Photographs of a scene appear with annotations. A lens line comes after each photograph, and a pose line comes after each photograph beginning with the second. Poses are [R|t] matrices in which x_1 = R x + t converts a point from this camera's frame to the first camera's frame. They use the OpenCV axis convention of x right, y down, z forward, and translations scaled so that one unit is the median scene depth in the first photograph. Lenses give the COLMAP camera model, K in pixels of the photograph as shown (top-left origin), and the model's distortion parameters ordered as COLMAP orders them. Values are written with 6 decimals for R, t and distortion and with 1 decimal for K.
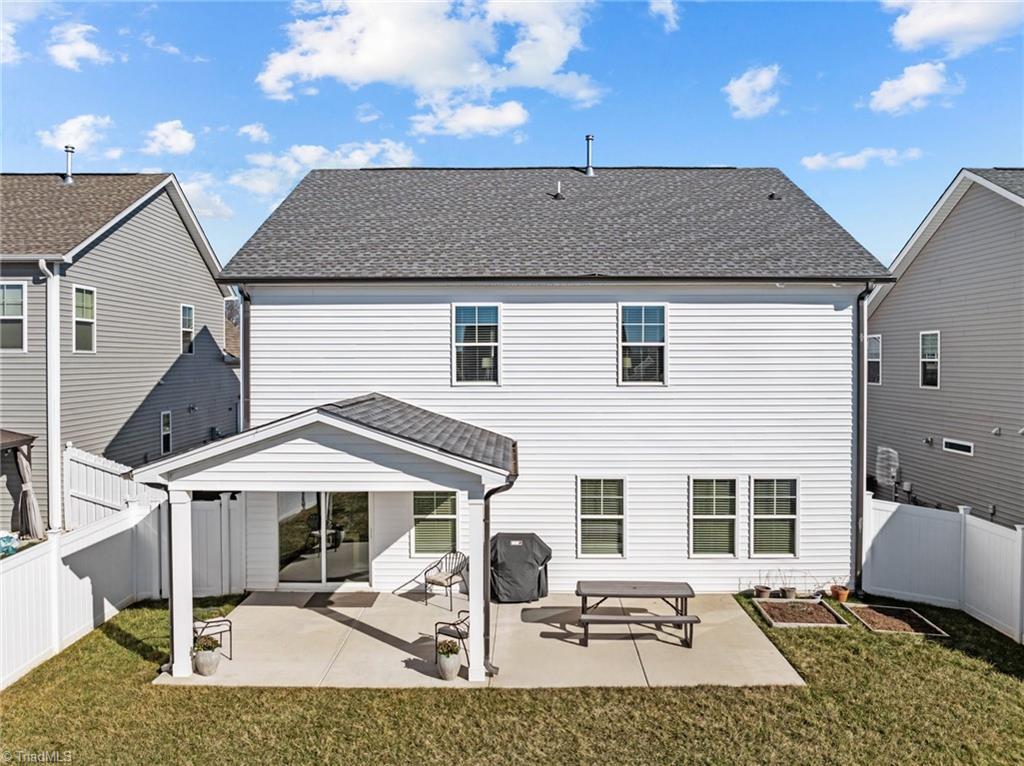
lens RADIAL K [[655.7, 0, 512.0], [0, 655.7, 383.0], [0, 0, 1]] dist [-0.033071, -0.001140]
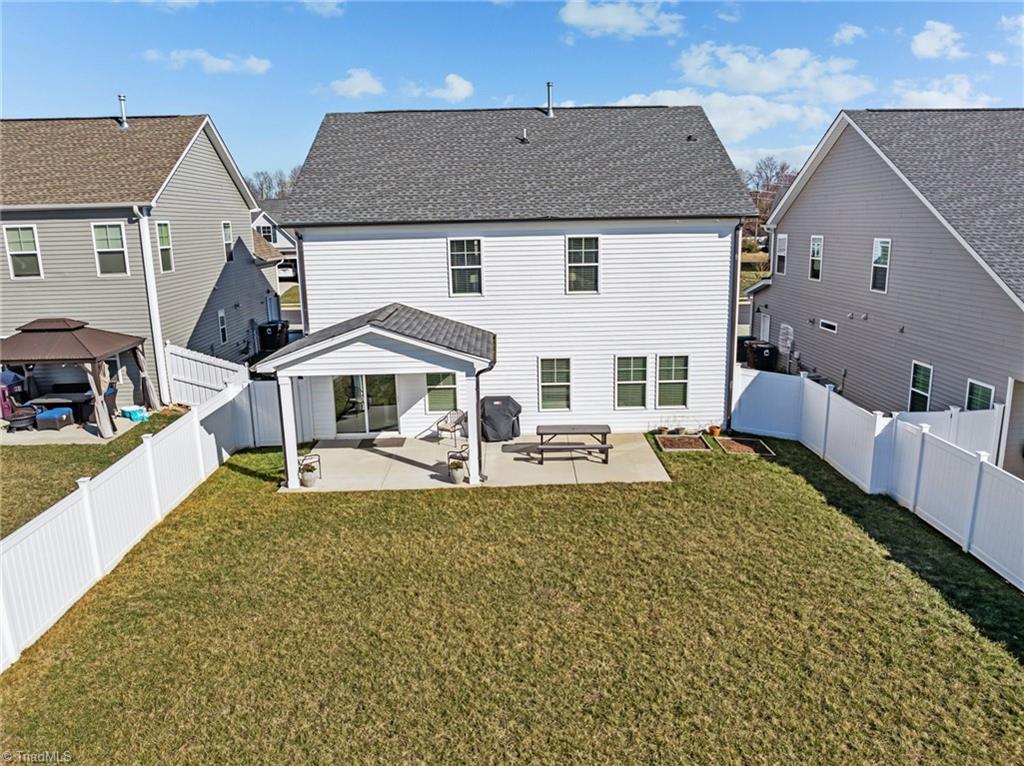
lens RADIAL K [[655.7, 0, 512.0], [0, 655.7, 383.0], [0, 0, 1]] dist [-0.033071, -0.001140]
pose [[0.999490, -0.024893, 0.019998, 0.010765], [0.020225, 0.978179, 0.206776, -0.104150], [-0.024709, -0.206266, 0.978184, -0.438658]]
